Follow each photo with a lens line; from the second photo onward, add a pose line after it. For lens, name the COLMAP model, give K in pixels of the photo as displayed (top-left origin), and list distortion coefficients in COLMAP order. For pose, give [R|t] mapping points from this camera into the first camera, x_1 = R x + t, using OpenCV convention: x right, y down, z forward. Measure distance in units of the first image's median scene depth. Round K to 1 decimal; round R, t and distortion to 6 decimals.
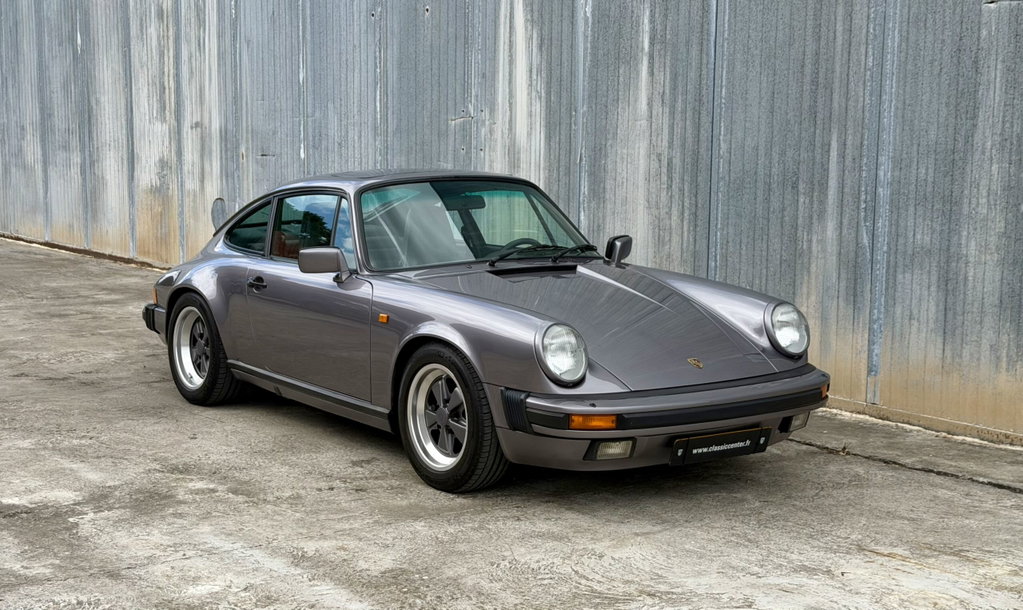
lens RADIAL K [[1474.2, 0, 511.1], [0, 1474.2, 297.7], [0, 0, 1]] dist [0.132795, 0.000000]
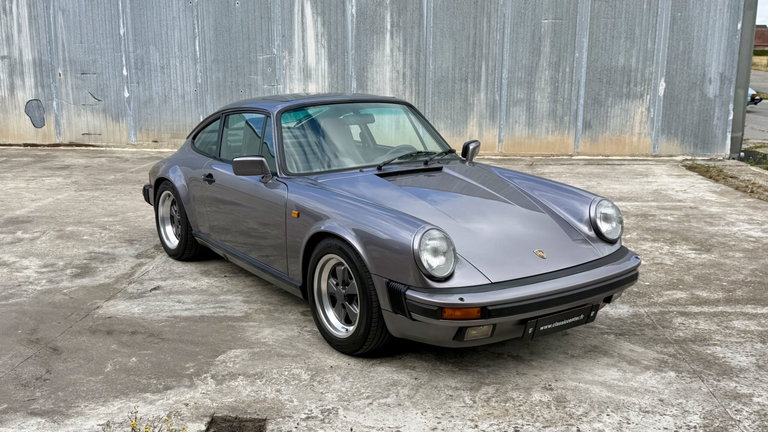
lens RADIAL K [[764.0, 0, 387.7], [0, 764.0, 220.5], [0, 0, 1]] dist [0.026084, 0.000000]
pose [[0.650245, -0.162706, 0.742097, -0.695701], [0.086287, 0.986294, 0.140640, -0.019476], [-0.754808, -0.027417, 0.655372, 0.089788]]
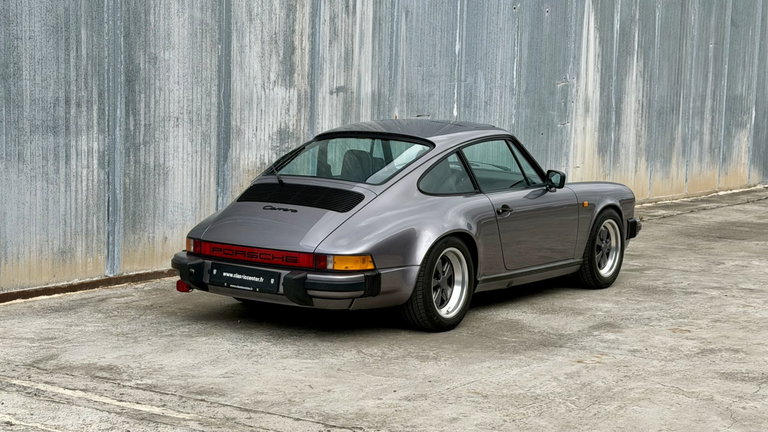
lens RADIAL K [[1388.6, 0, 380.2], [0, 1388.6, 215.1], [0, 0, 1]] dist [0.144058, 0.000000]
pose [[-0.307785, -0.120135, 0.943841, -1.209007], [0.079777, 0.985245, 0.151420, -0.192807], [-0.948105, 0.121902, -0.293660, 1.414723]]
